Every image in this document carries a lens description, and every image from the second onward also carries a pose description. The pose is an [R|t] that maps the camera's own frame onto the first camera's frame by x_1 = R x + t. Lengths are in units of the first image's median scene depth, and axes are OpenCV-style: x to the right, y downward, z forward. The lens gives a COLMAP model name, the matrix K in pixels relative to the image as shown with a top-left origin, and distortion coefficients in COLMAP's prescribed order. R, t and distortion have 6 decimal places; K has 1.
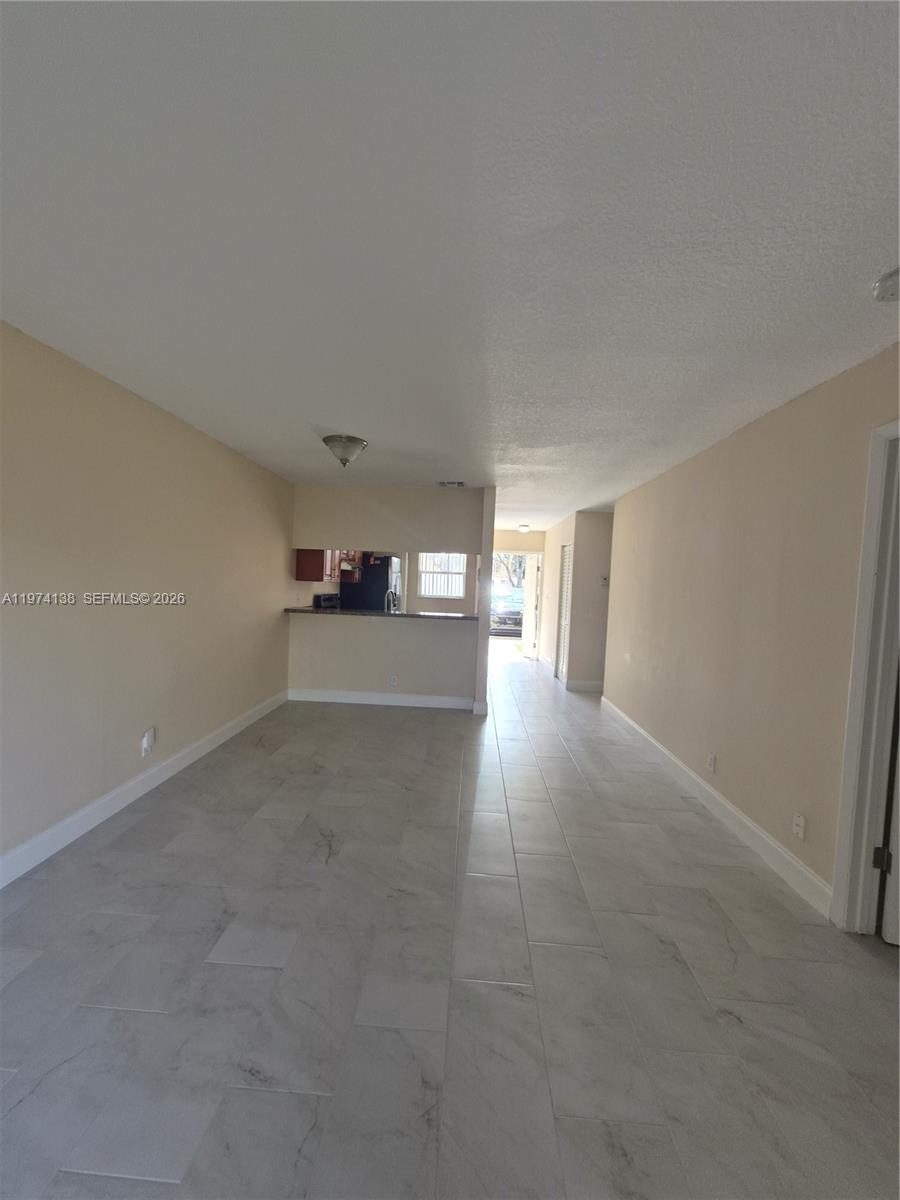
lens RADIAL K [[469.7, 0, 450.0], [0, 469.7, 600.0], [0, 0, 1]] dist [0.022305, -0.000006]
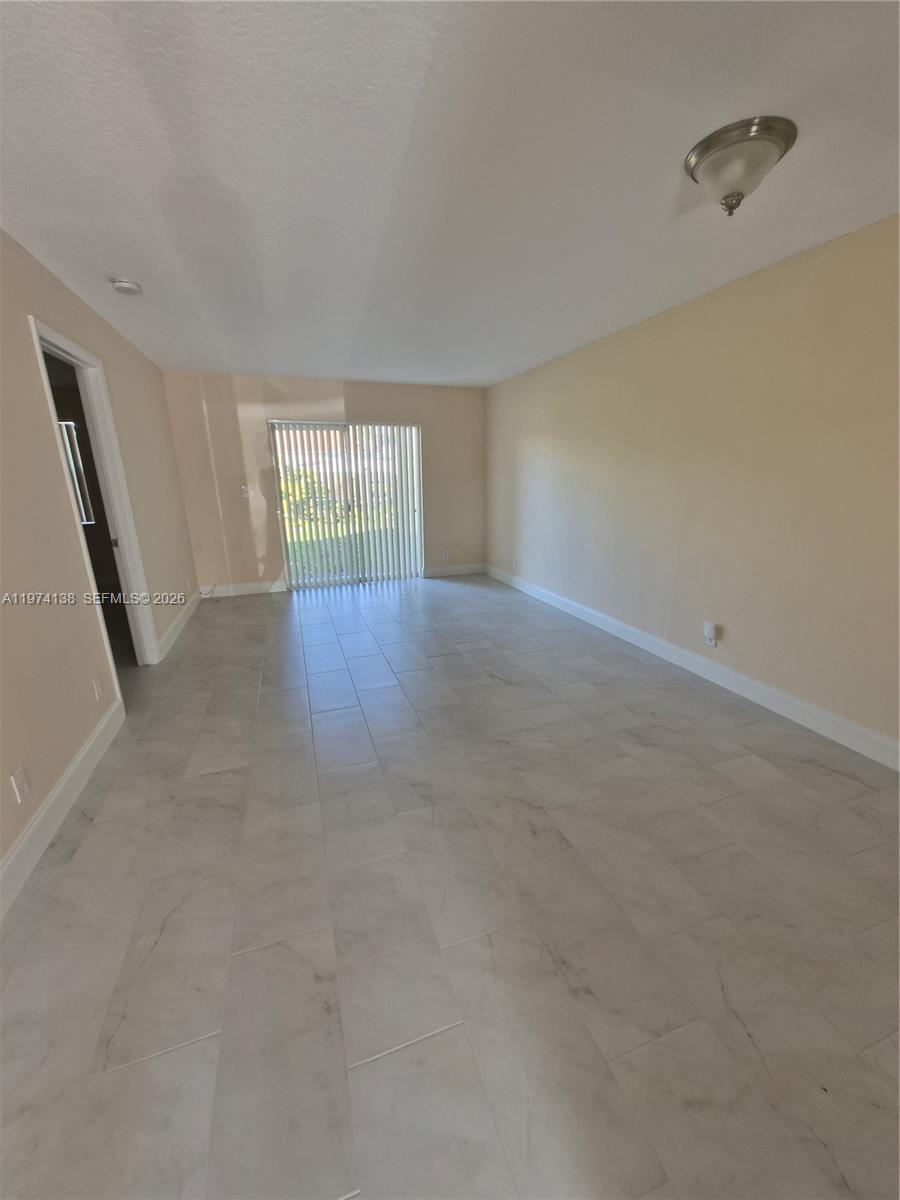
lens RADIAL K [[469.7, 0, 450.0], [0, 469.7, 600.0], [0, 0, 1]] dist [0.022305, -0.000006]
pose [[-0.927092, 0.073467, -0.367565, 0.292477], [-0.039255, 0.956182, 0.290128, -0.055868], [0.372774, 0.283404, -0.883585, 1.751371]]
